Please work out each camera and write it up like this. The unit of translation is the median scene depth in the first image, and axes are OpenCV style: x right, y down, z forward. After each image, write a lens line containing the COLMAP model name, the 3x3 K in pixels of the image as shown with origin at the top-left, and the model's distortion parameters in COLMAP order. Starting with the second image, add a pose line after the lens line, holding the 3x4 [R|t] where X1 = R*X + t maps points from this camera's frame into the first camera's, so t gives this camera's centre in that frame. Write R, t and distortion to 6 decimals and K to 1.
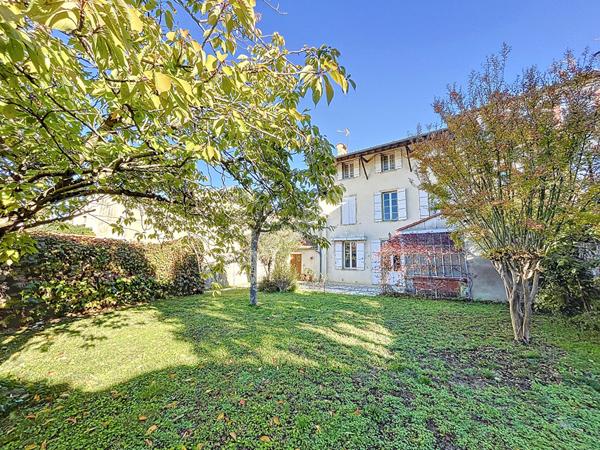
lens RADIAL K [[240.4, 0, 297.5], [0, 240.4, 224.2], [0, 0, 1]] dist [-0.000167, -0.000474]
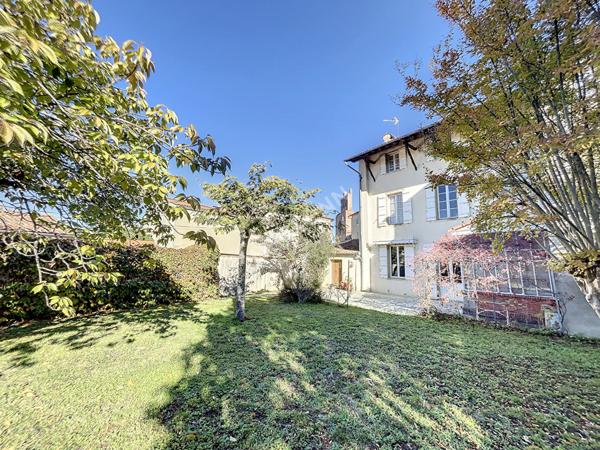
lens RADIAL K [[240.4, 0, 297.5], [0, 240.4, 224.2], [0, 0, 1]] dist [-0.000167, -0.000474]
pose [[0.966306, -0.027868, -0.255882, 0.107252], [0.021863, 0.999415, -0.026283, 0.012923], [0.256465, 0.019804, 0.966351, 0.102633]]
